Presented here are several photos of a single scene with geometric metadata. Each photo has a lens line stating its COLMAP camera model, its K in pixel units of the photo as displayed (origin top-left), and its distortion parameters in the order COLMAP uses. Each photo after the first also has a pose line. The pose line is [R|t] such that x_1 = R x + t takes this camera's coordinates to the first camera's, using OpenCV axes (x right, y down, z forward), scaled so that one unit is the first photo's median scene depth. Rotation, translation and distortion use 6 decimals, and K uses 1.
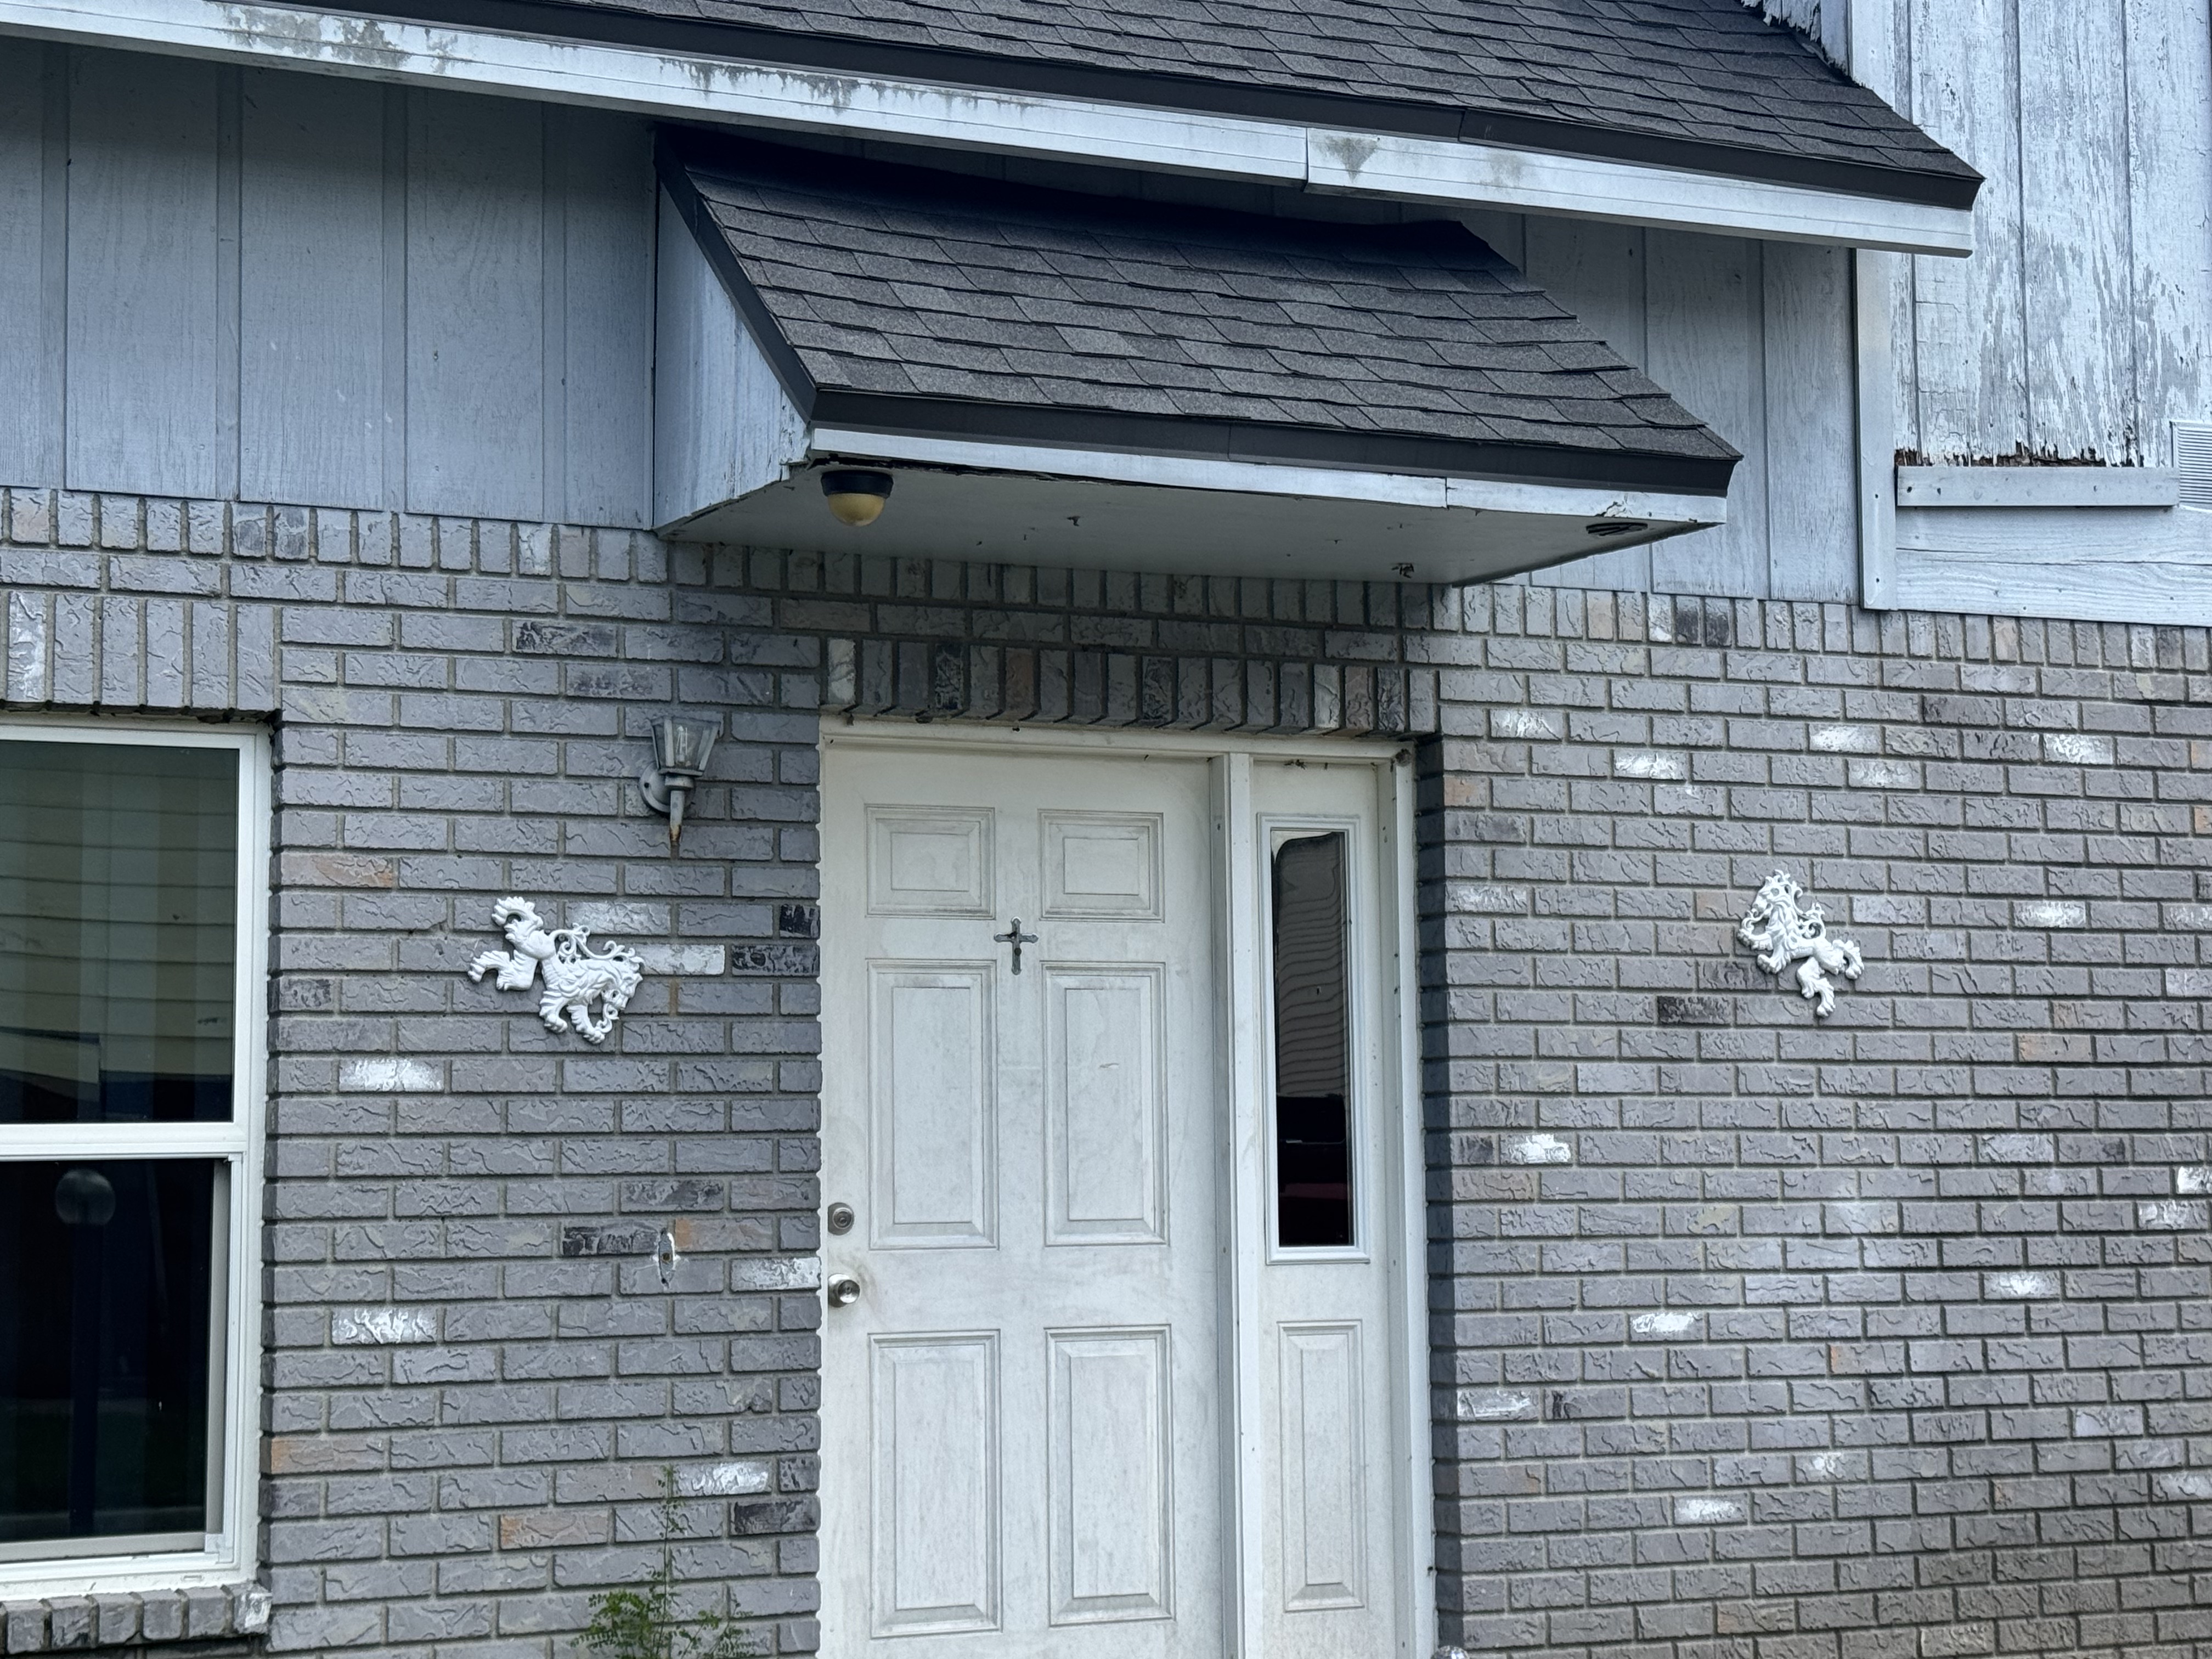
lens RADIAL K [[3497.9, 0, 1106.0], [0, 3497.9, 829.5], [0, 0, 1]] dist [0.154600, -0.089174]
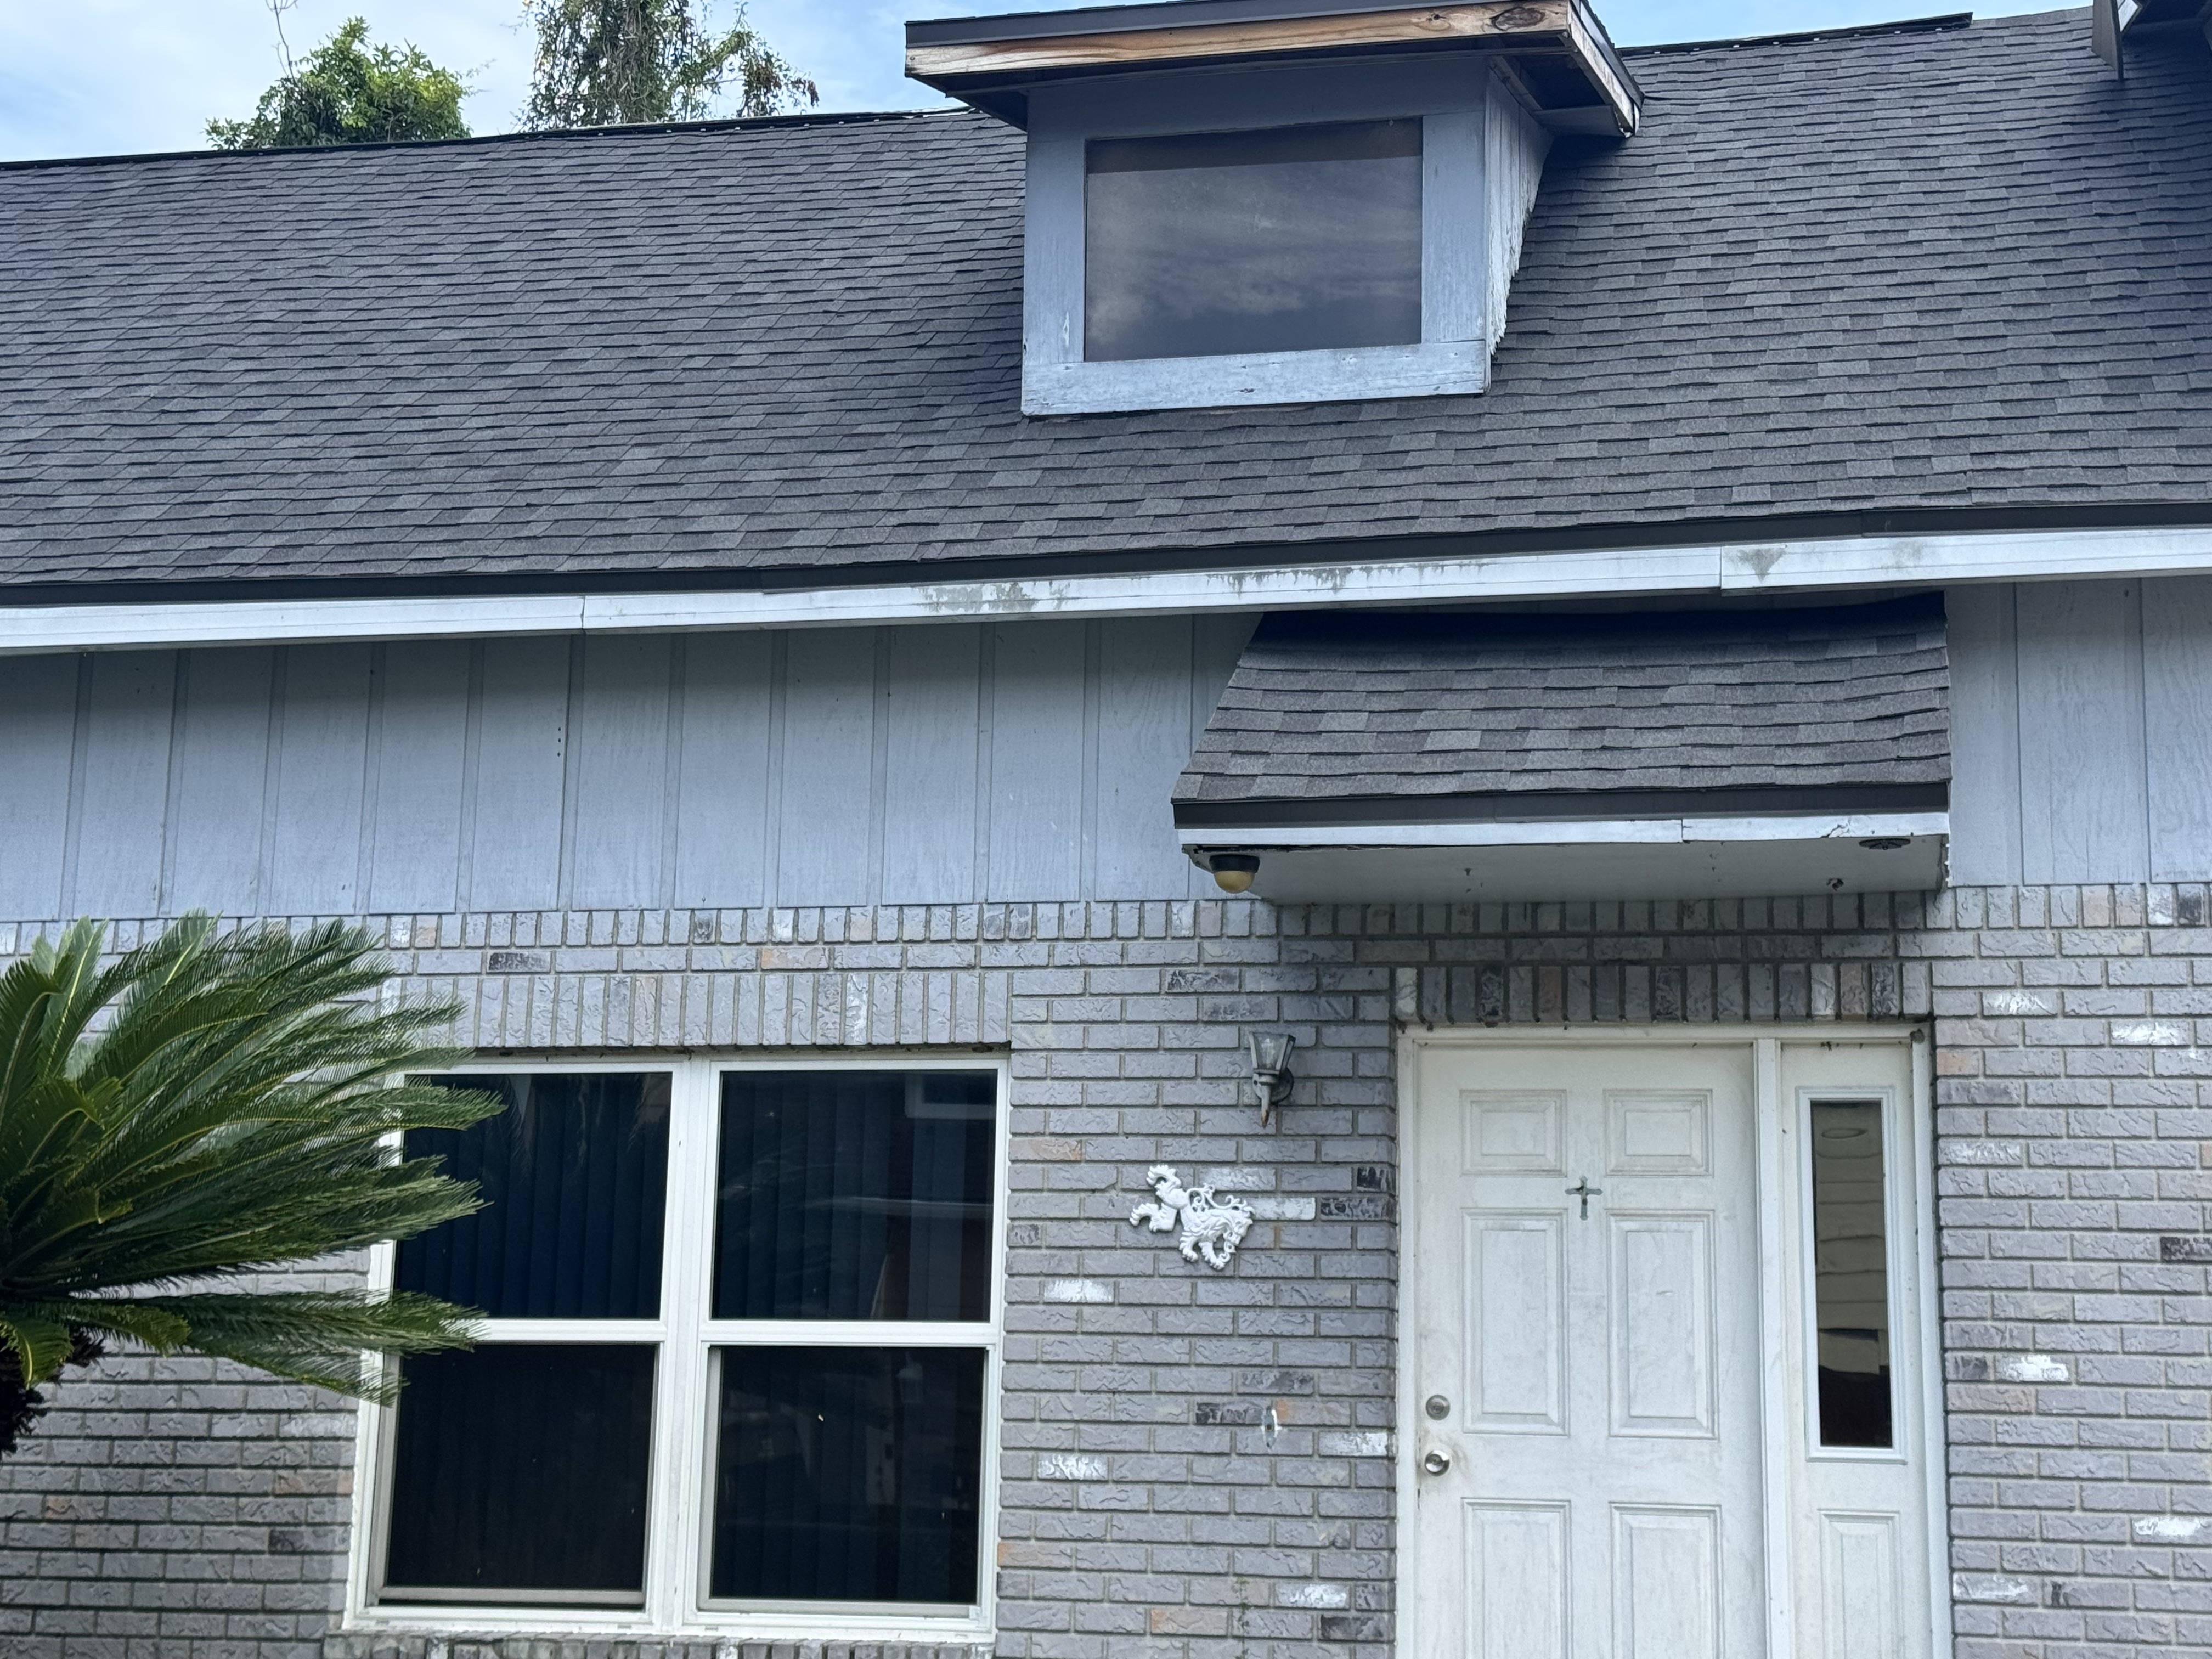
lens RADIAL K [[3254.4, 0, 1114.1], [0, 3254.4, 838.2], [0, 0, 1]] dist [0.167423, -0.247626]
pose [[0.810764, -0.082395, -0.579546, 0.521415], [0.027936, 0.994362, -0.102289, 0.019532], [0.584707, 0.066742, 0.808495, -0.074657]]
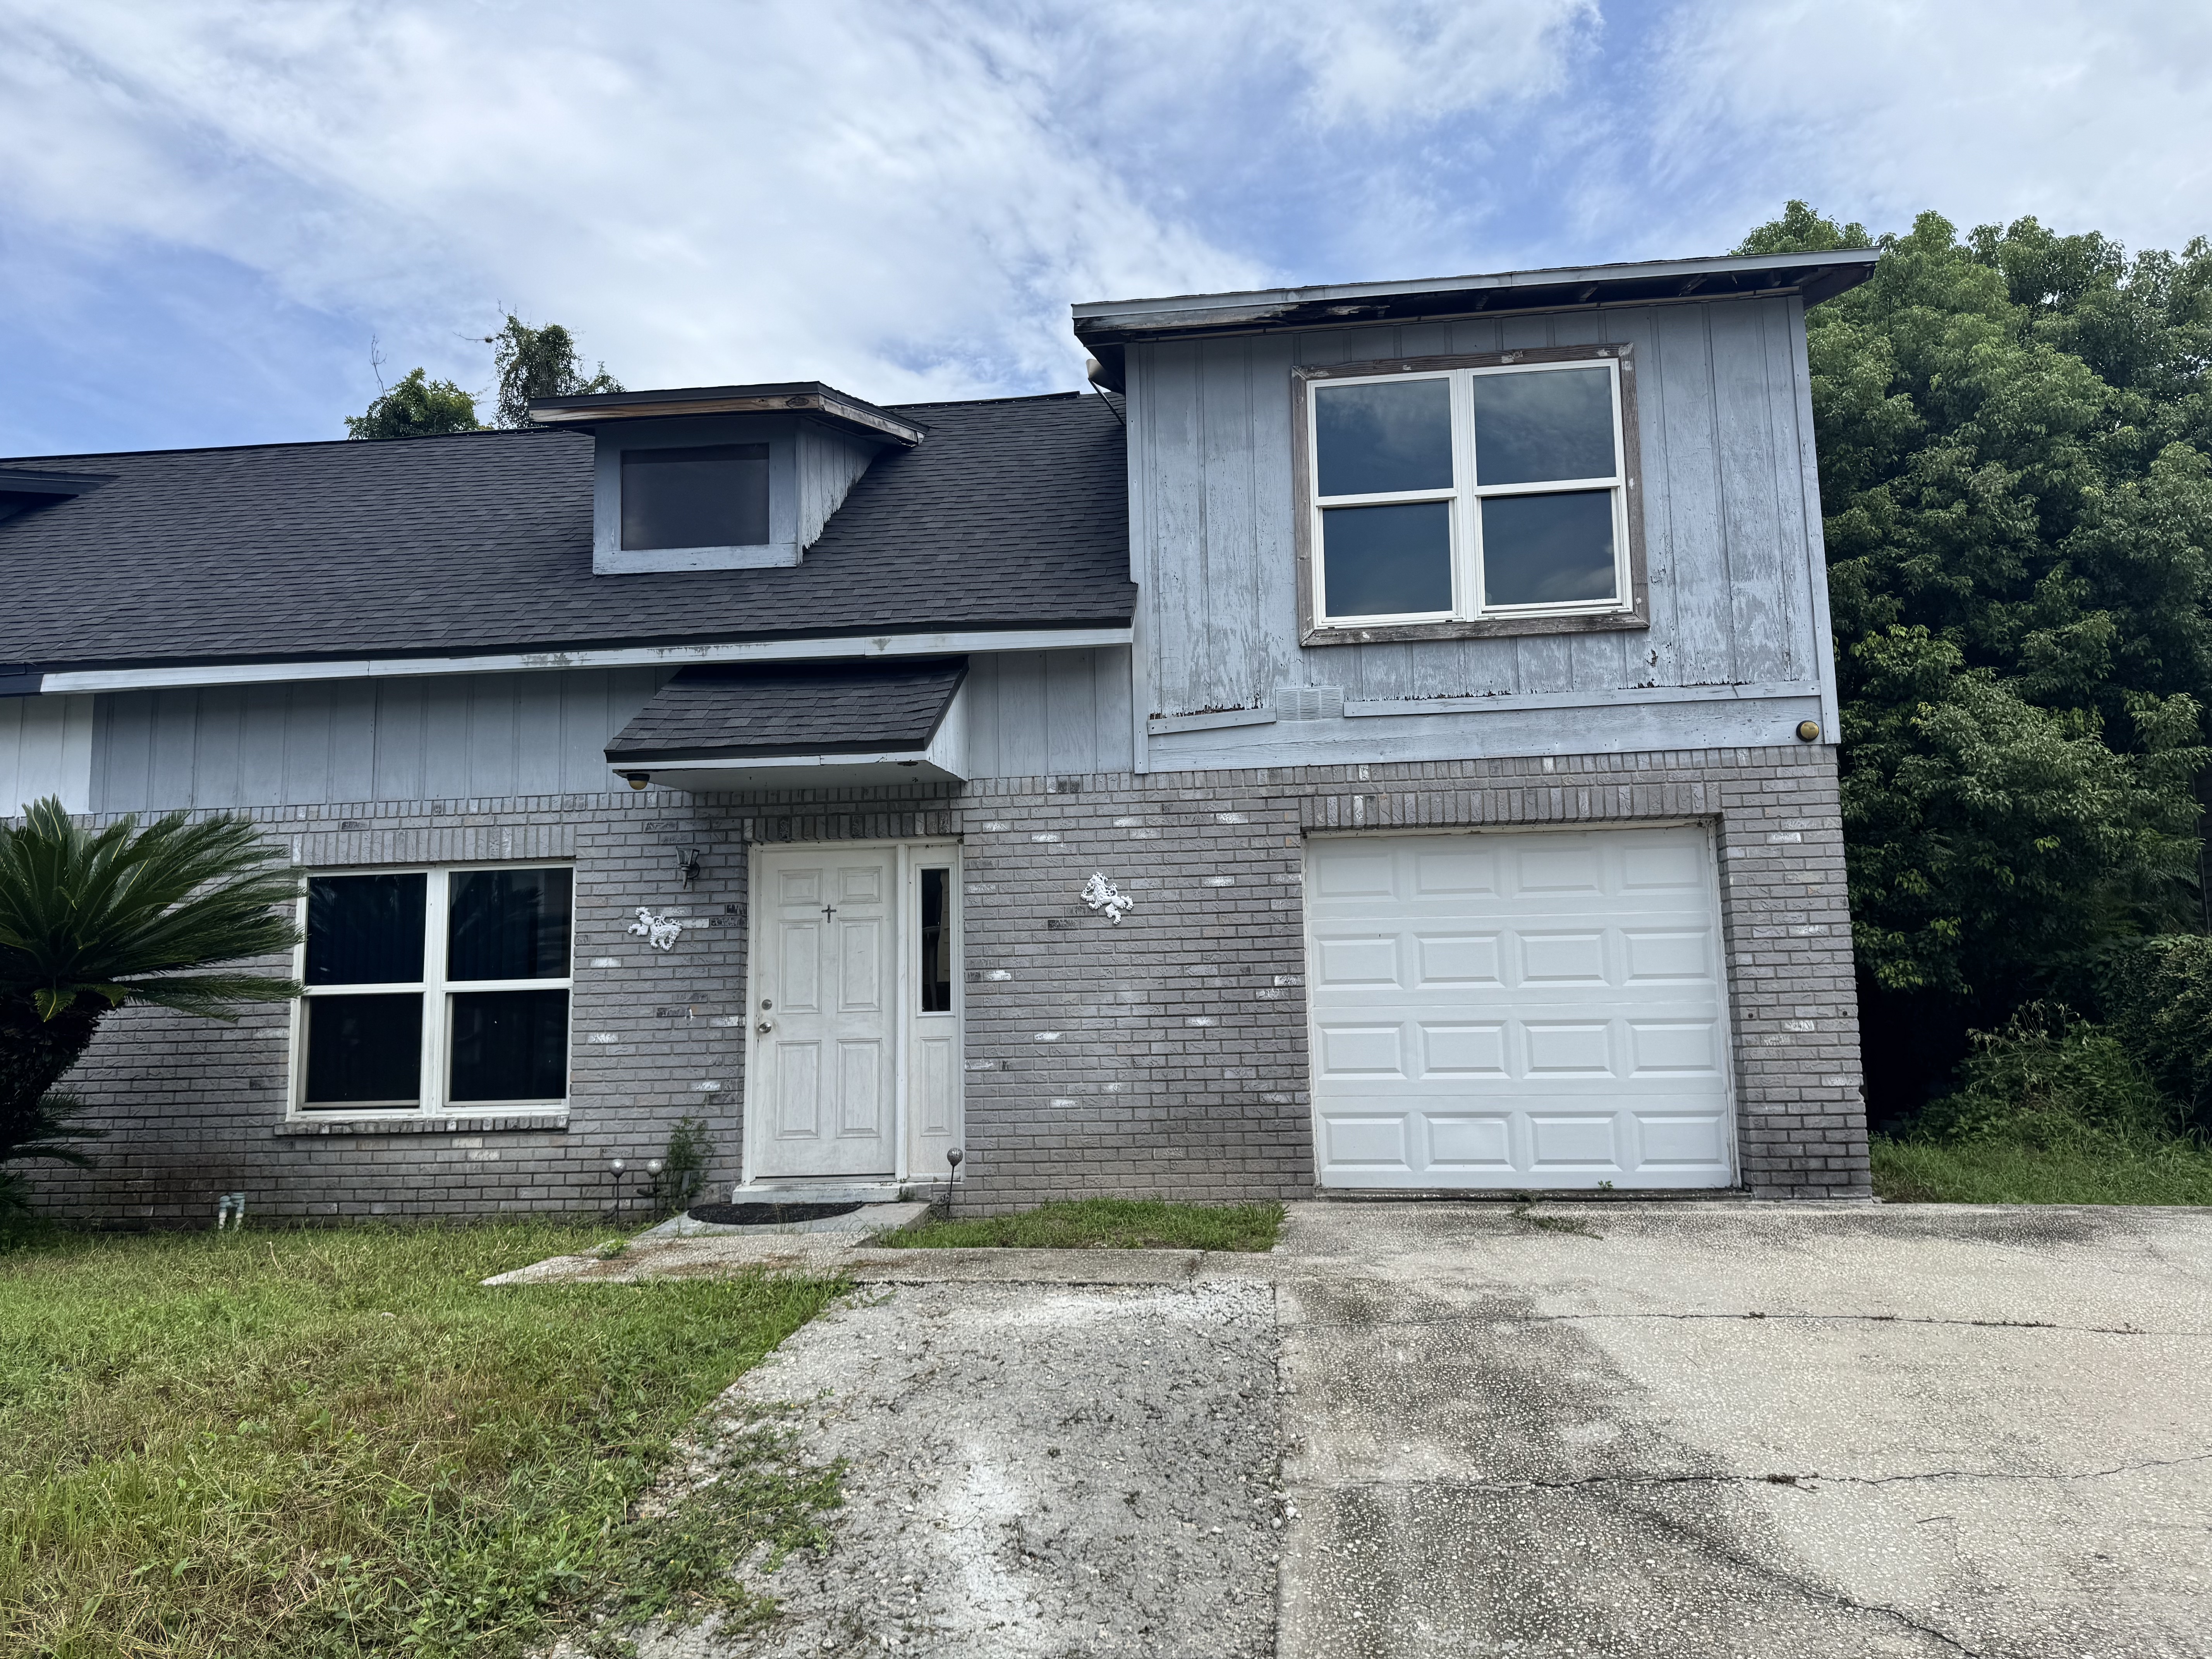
lens RADIAL K [[1515.2, 0, 1118.0], [0, 1515.2, 833.0], [0, 0, 1]] dist [0.187114, -0.372247]
pose [[0.874195, -0.071691, -0.480254, 0.804274], [0.061139, 0.997421, -0.037602, 0.027713], [0.481711, 0.003509, 0.876323, -0.035293]]
